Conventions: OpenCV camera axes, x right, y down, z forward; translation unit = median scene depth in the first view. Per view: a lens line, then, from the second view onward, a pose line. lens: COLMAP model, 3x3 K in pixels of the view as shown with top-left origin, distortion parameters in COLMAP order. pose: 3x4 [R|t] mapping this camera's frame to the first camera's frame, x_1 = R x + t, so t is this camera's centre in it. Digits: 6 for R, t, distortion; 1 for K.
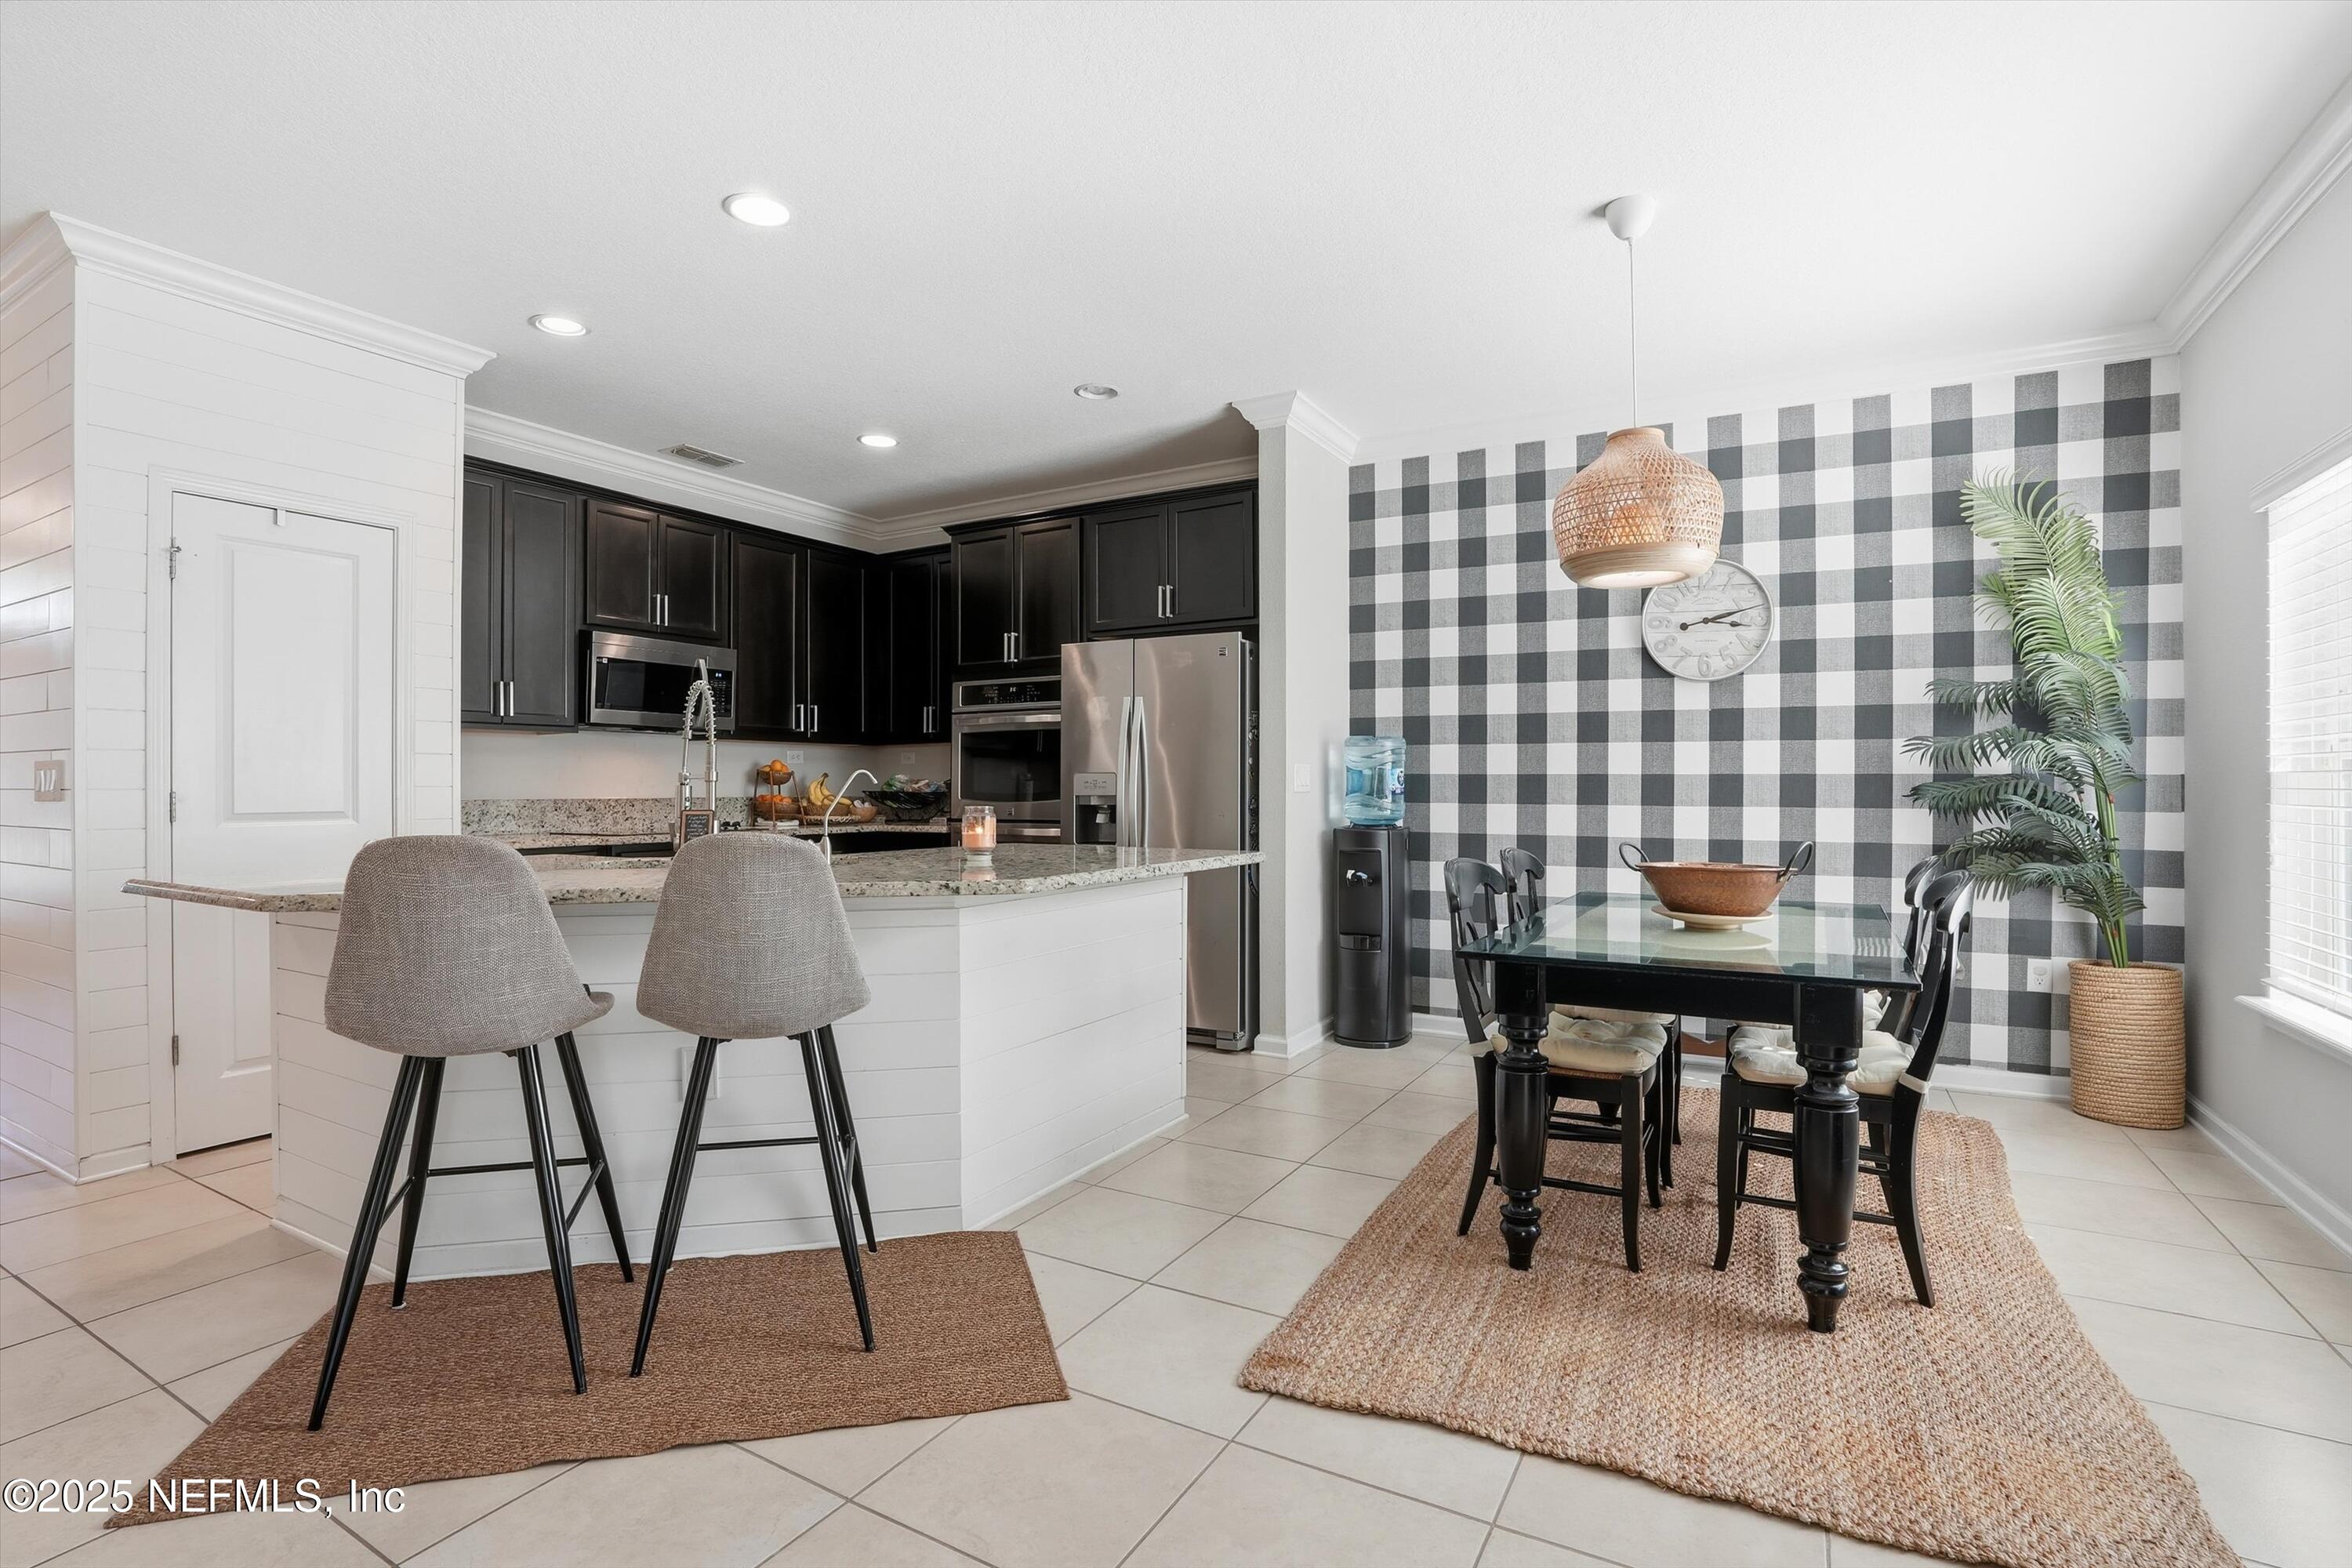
lens RADIAL K [[1096.4, 0, 1173.0], [0, 1096.4, 784.0], [0, 0, 1]] dist [-0.073742, 0.030681]
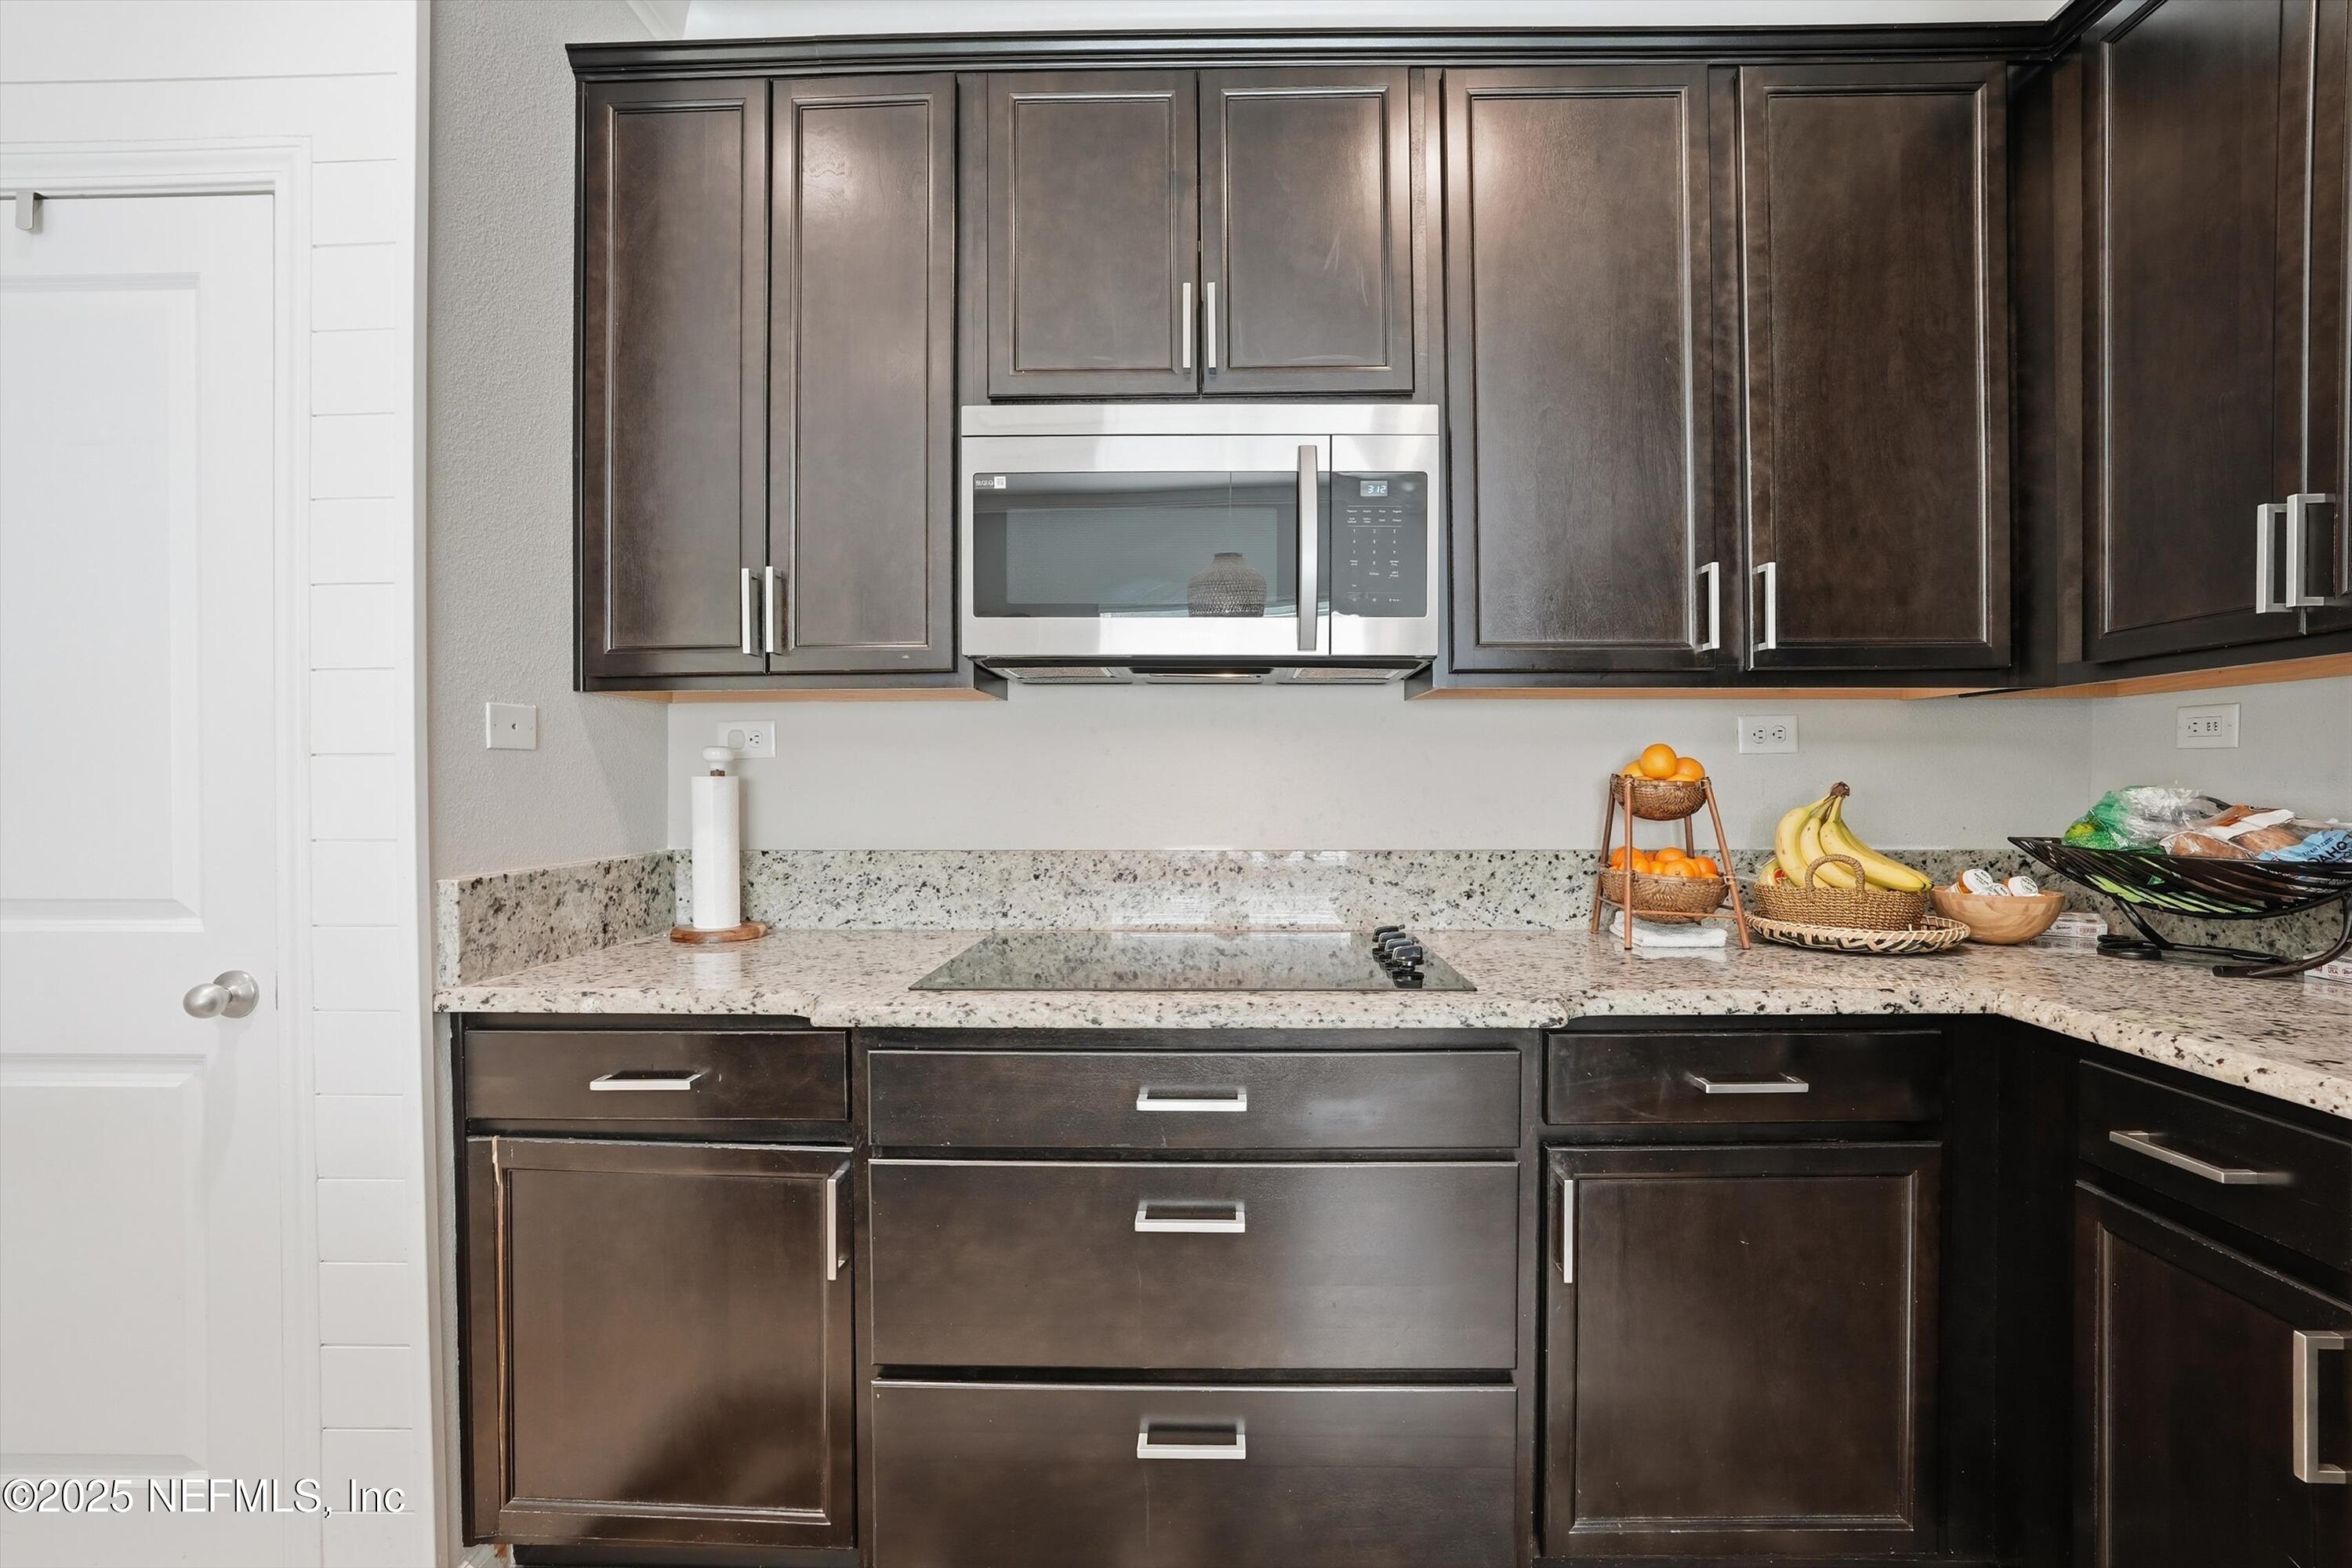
lens RADIAL K [[1067.6, 0, 1214.0], [0, 1067.6, 780.8], [0, 0, 1]] dist [-0.055172, 0.026859]
pose [[0.481200, 0.002201, -0.876608, -0.164951], [0.001902, 0.999992, 0.003554, -0.014182], [0.876609, -0.003378, 0.481192, 0.817819]]
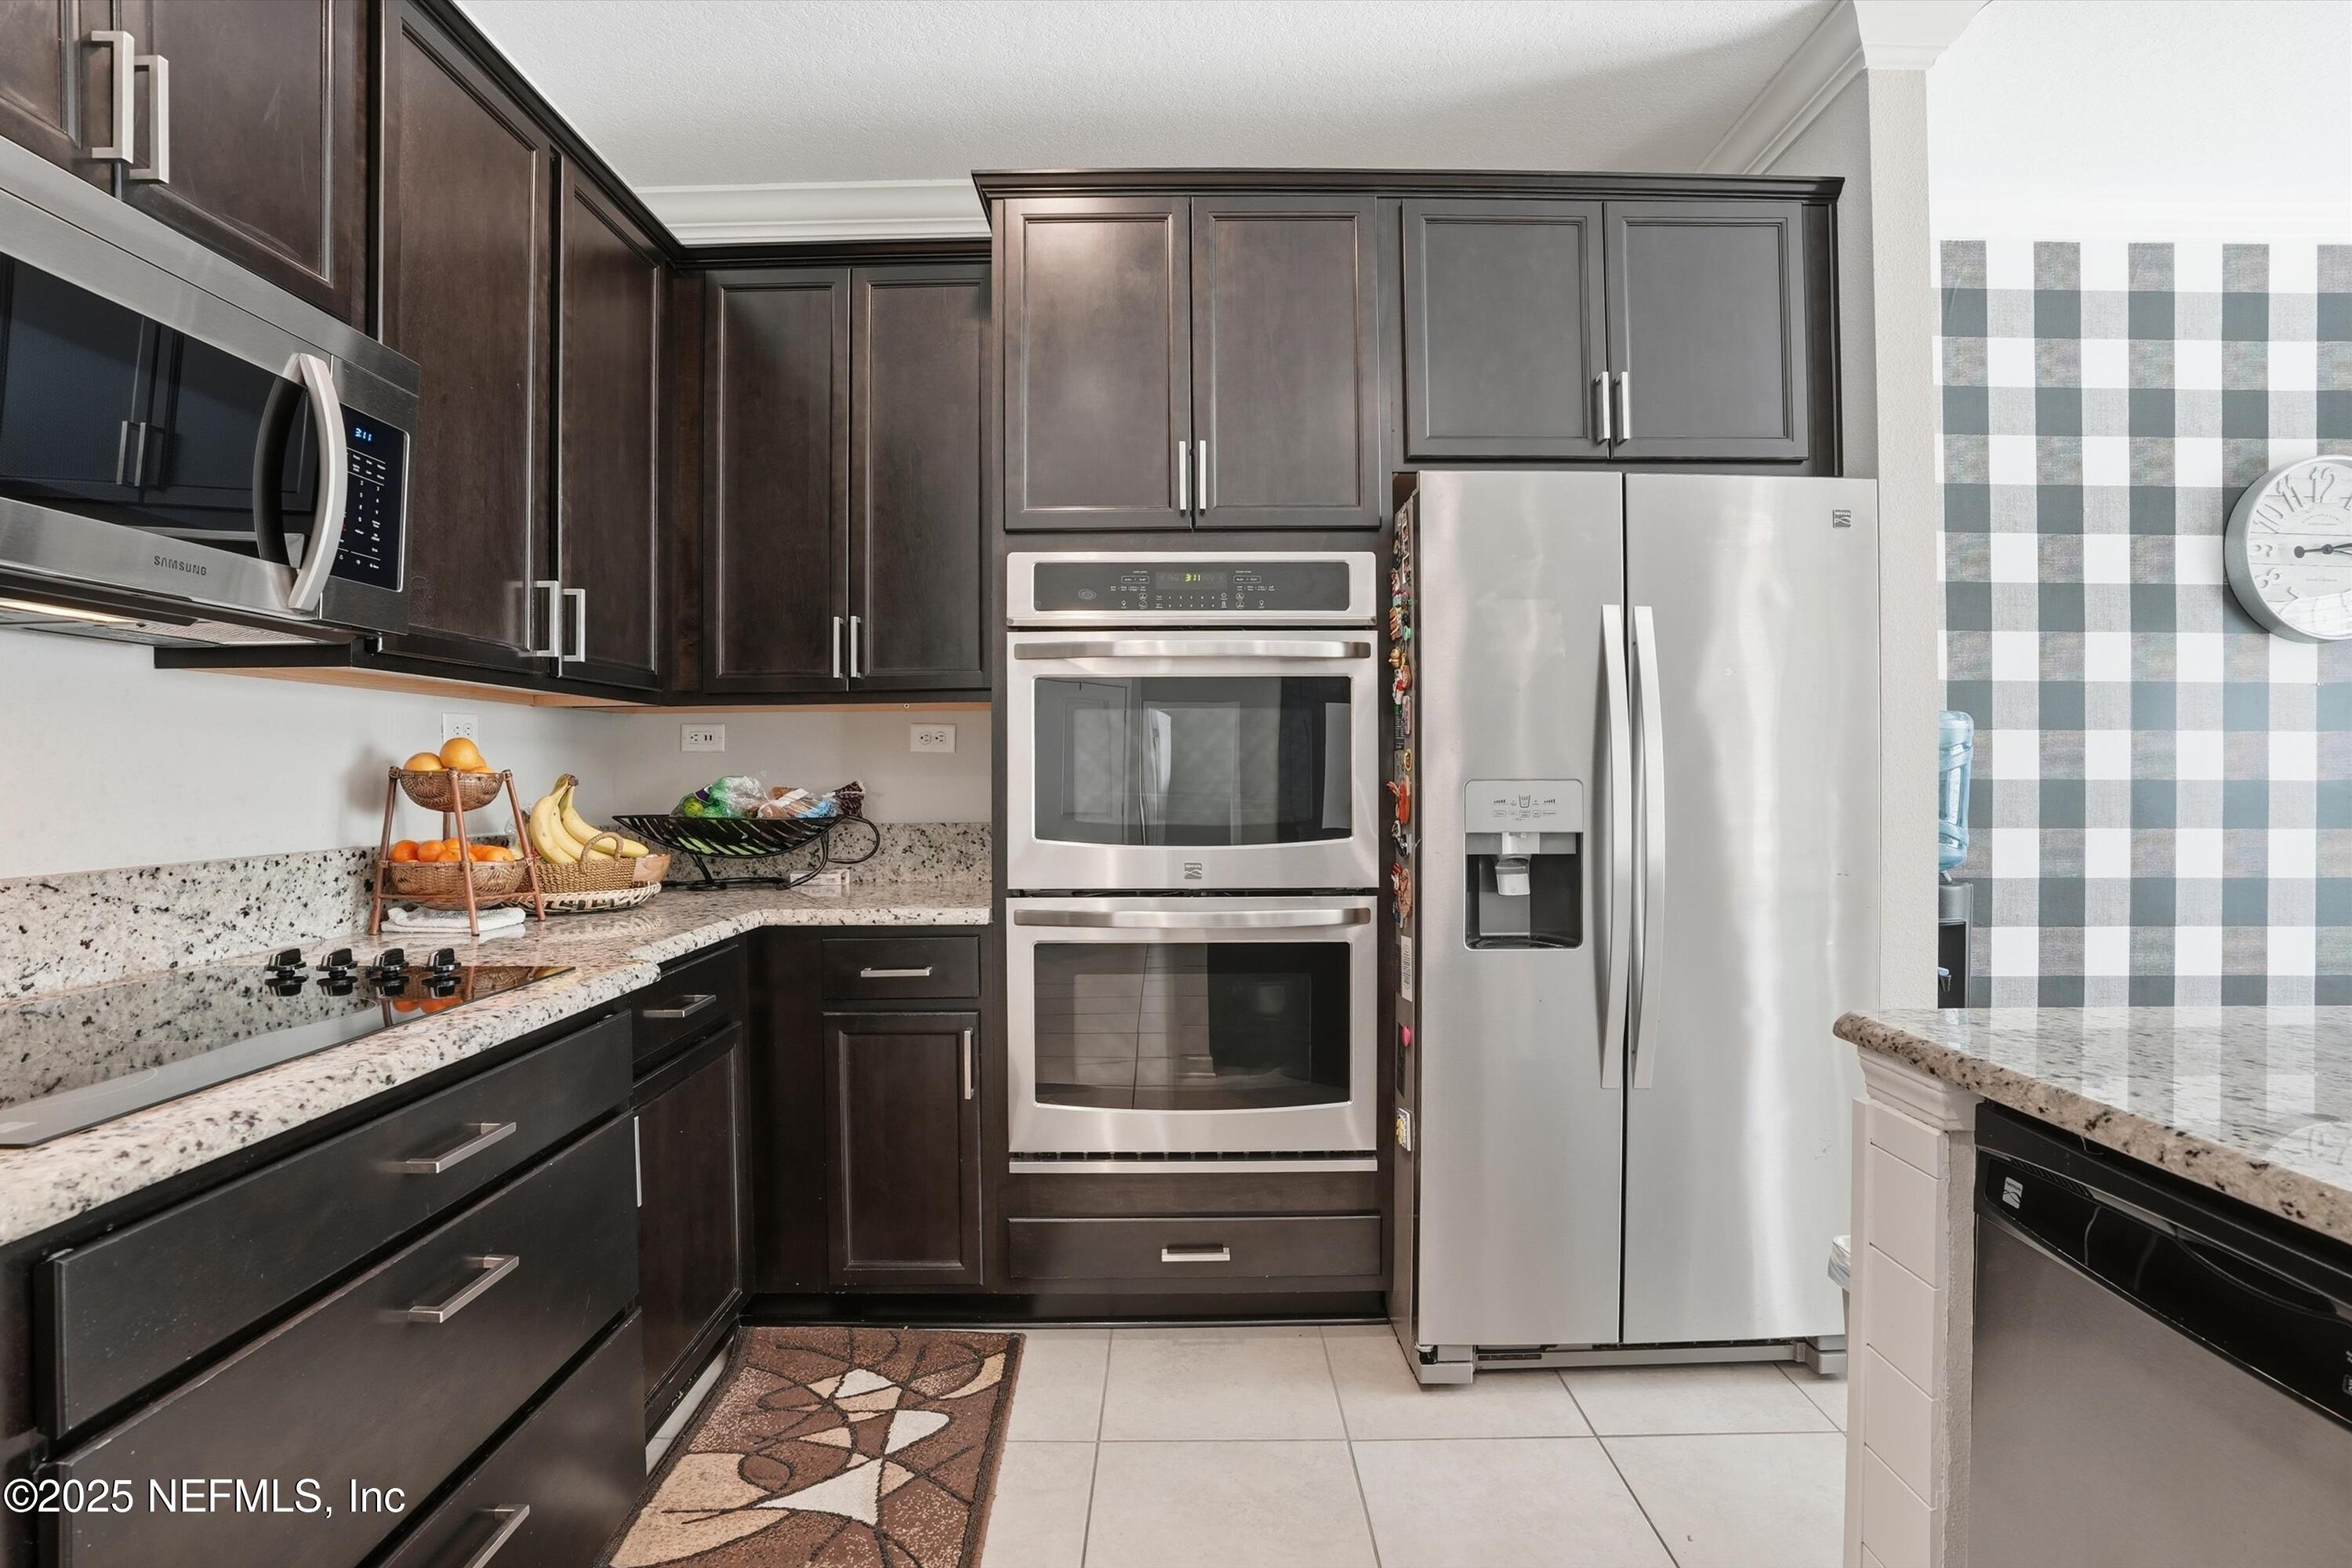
lens RADIAL K [[1123.7, 0, 1176.0], [0, 1123.7, 784.0], [0, 0, 1]] dist [-0.081105, 0.033523]
pose [[0.870139, -0.006258, 0.492767, -0.381248], [0.000851, 0.999937, 0.011197, -0.012920], [-0.492806, -0.009323, 0.870089, 0.662808]]
